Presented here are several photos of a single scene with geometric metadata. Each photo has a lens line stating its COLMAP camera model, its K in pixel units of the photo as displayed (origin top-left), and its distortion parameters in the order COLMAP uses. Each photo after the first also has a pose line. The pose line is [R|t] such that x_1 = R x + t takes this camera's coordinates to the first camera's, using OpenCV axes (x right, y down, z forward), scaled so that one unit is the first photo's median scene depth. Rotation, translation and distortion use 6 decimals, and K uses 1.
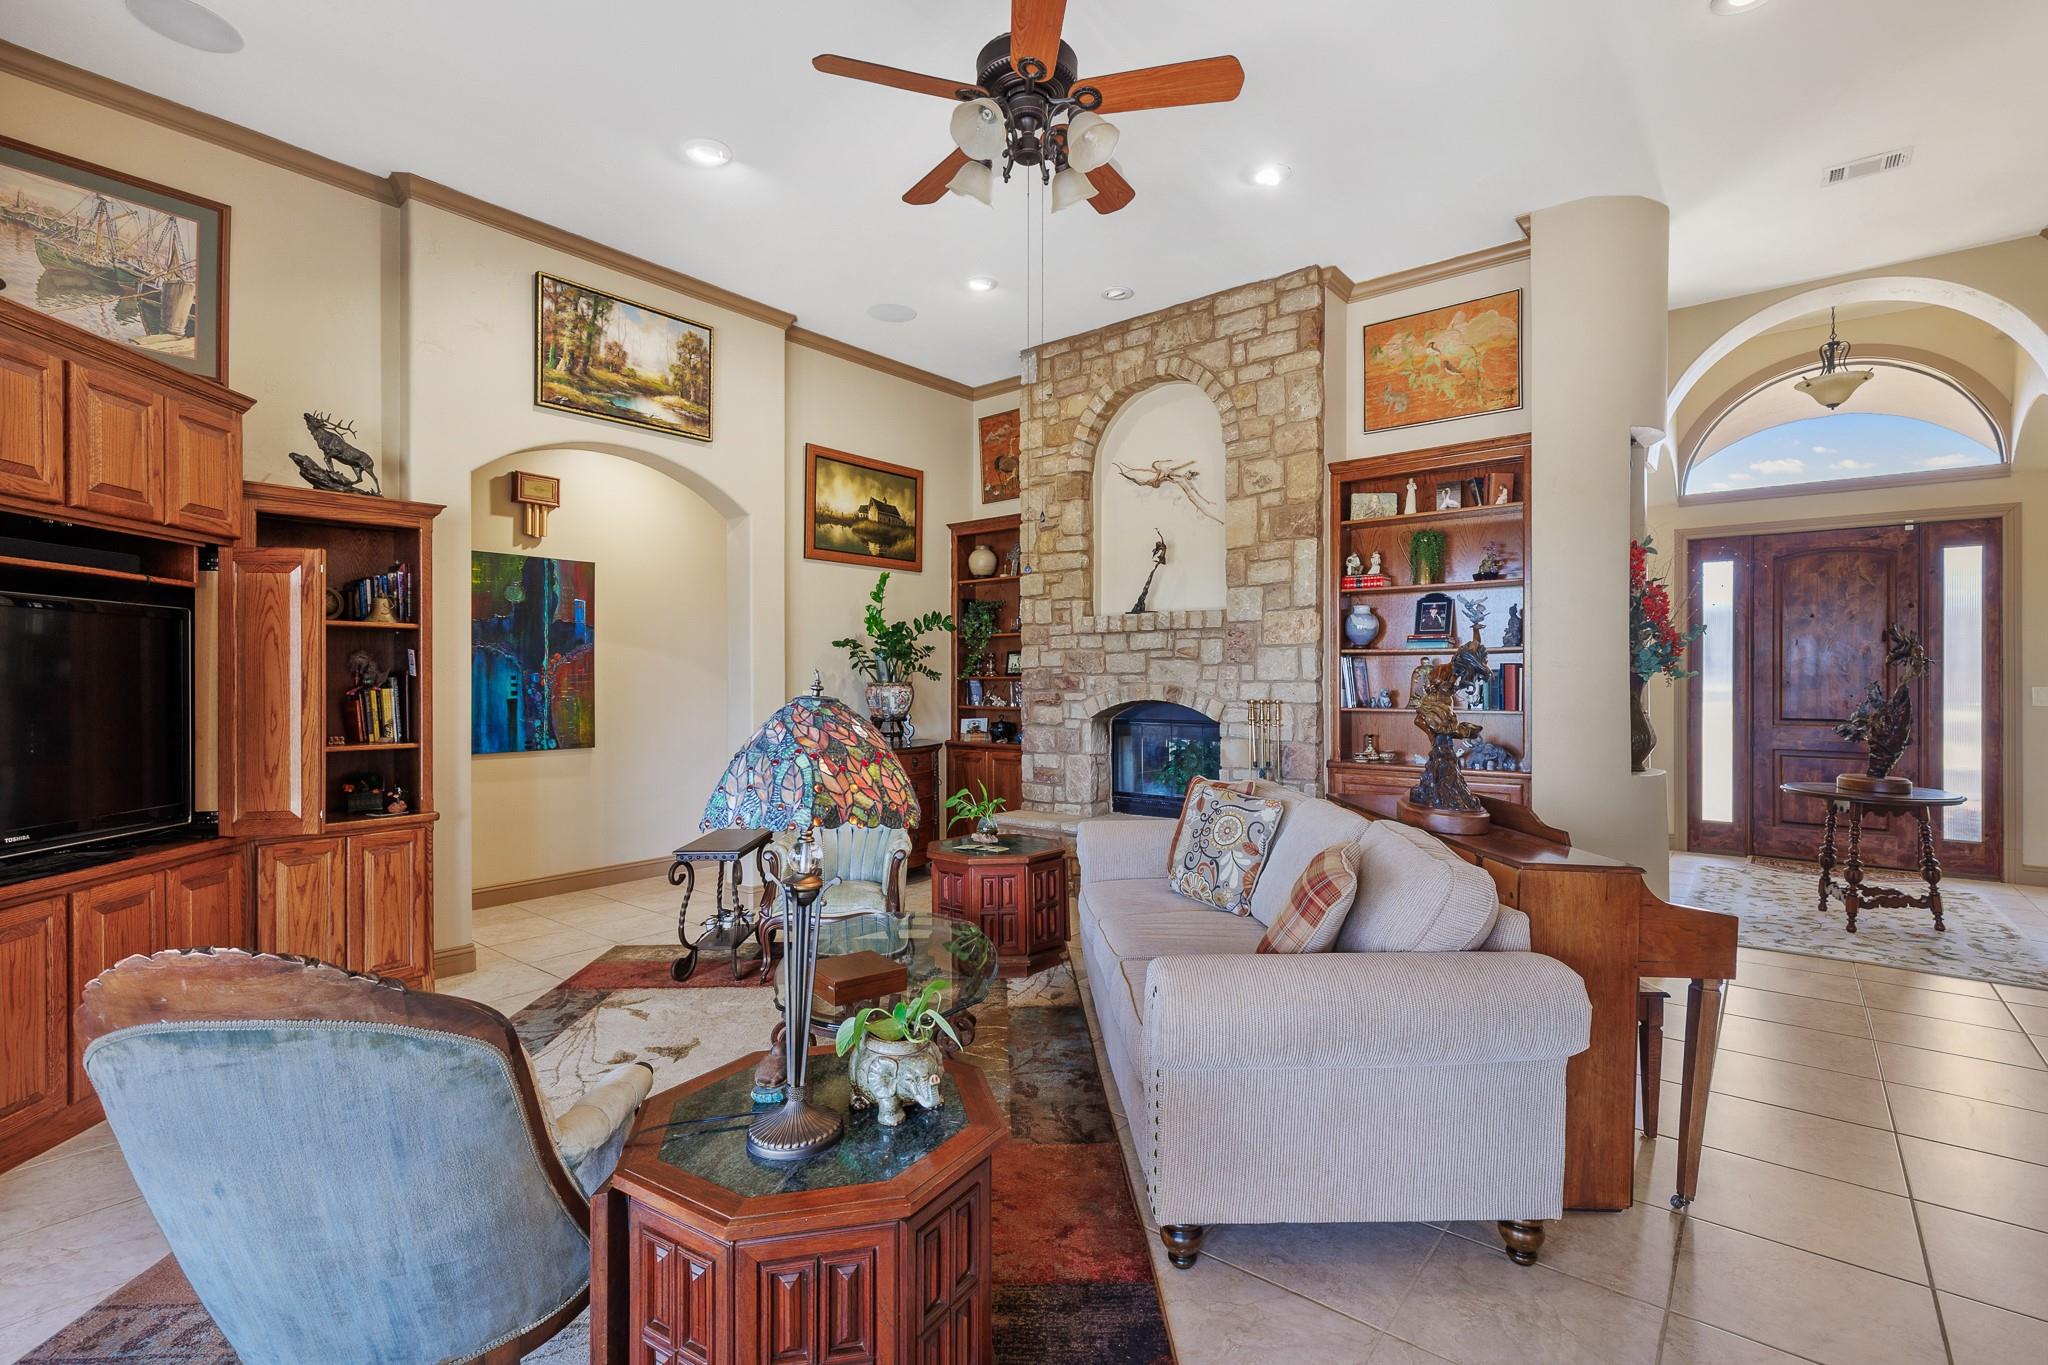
lens RADIAL K [[918.9, 0, 1034.4], [0, 918.9, 680.0], [0, 0, 1]] dist [0.004675, -0.002570]
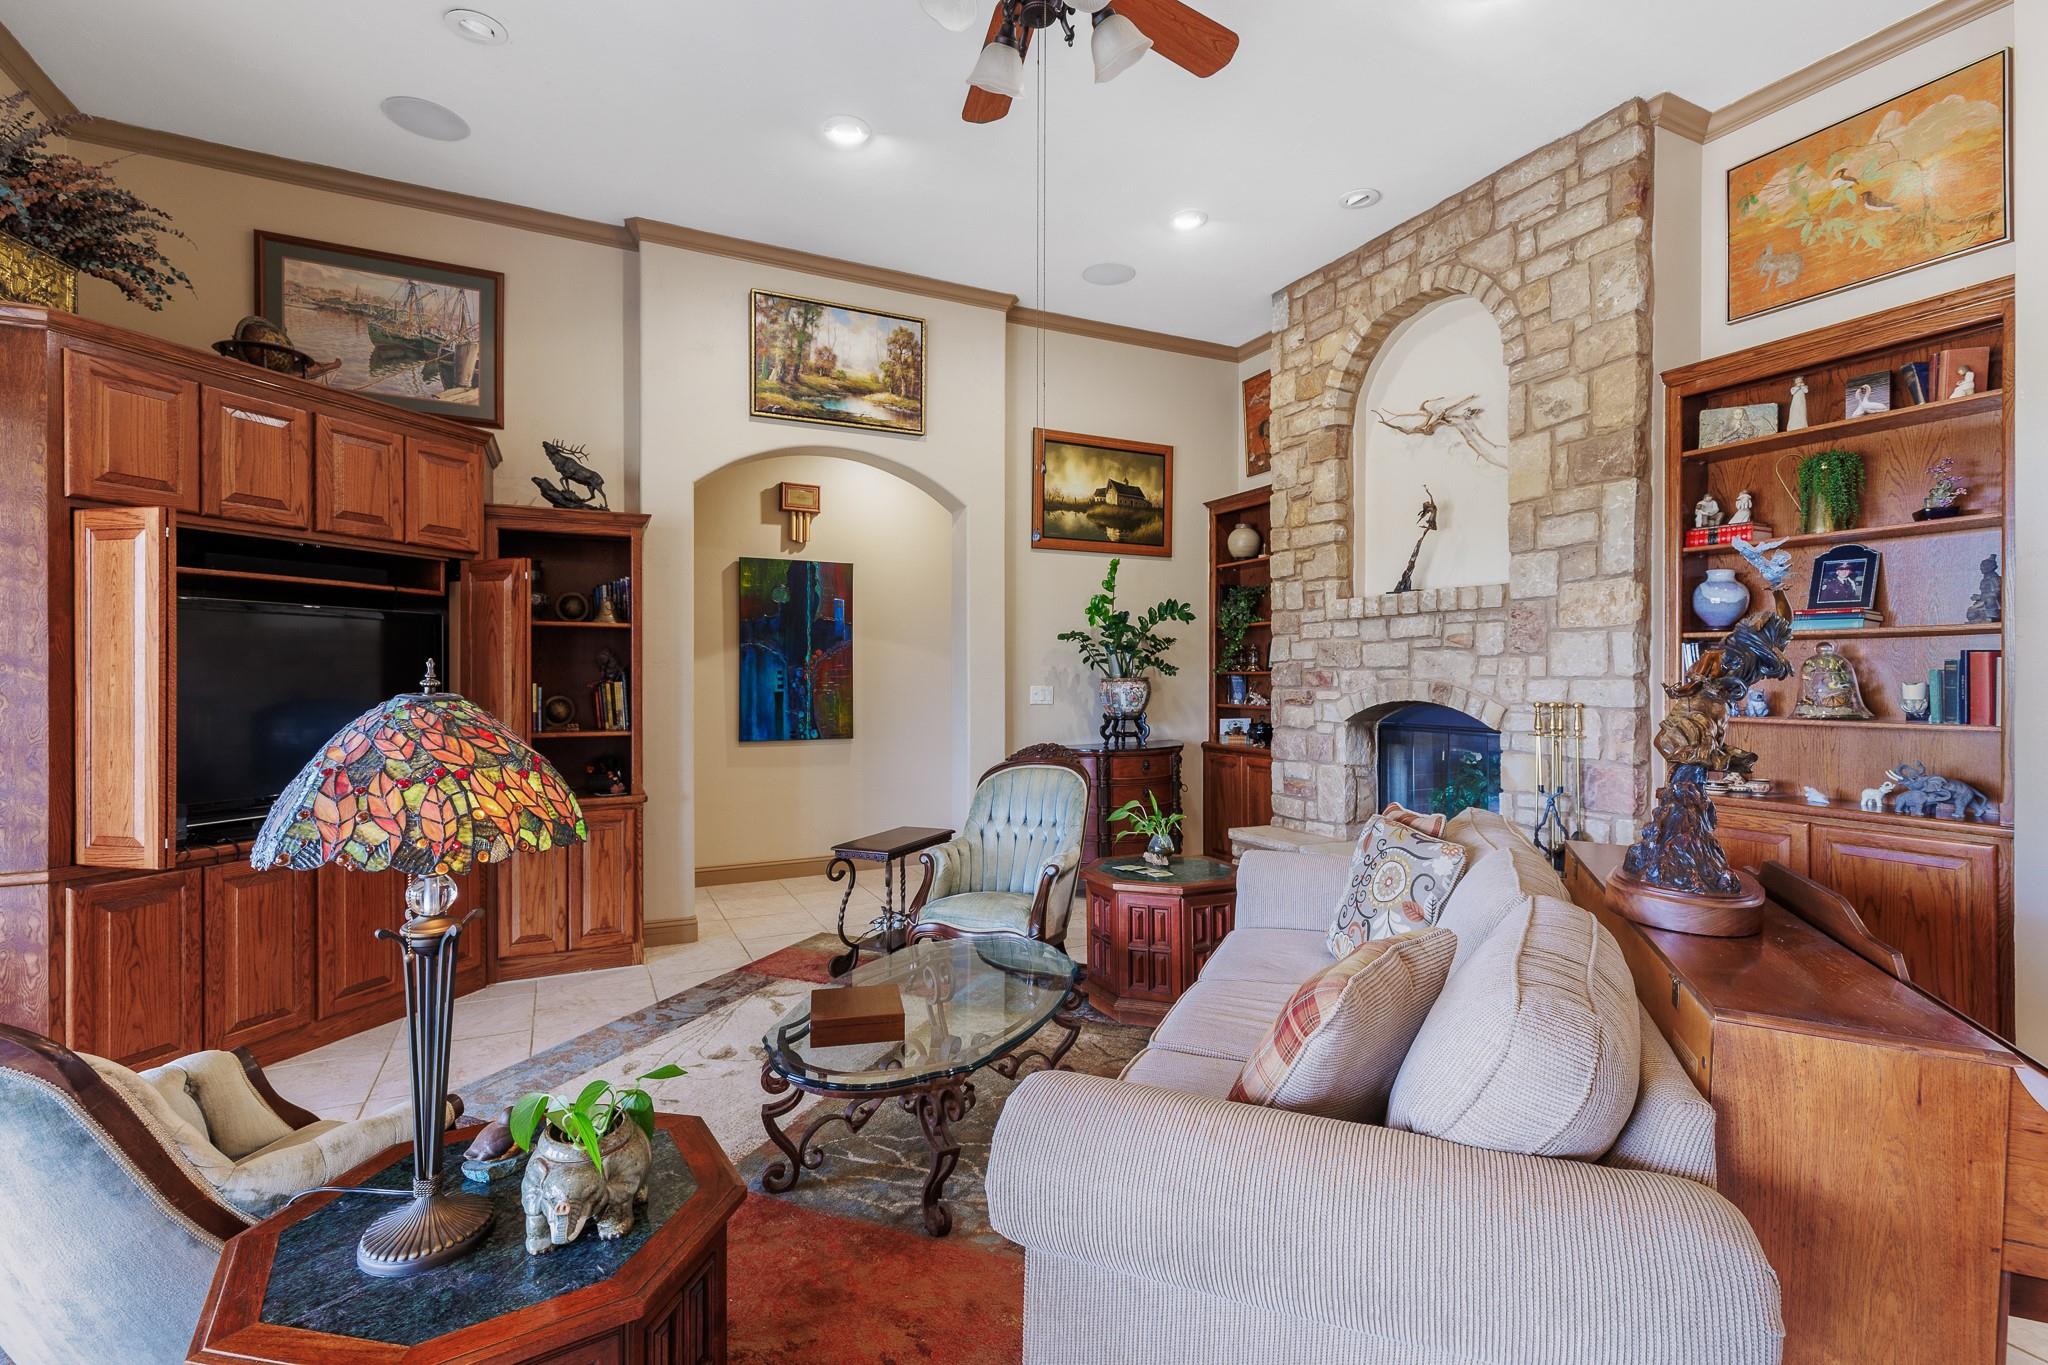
lens RADIAL K [[918.9, 0, 1036.5], [0, 918.9, 677.9], [0, 0, 1]] dist [0.004675, -0.002570]
pose [[0.910868, 0.002941, -0.412688, 0.175819], [-0.001865, 0.999994, 0.003009, 0.000015], [0.412694, -0.001971, 0.910868, 0.150749]]
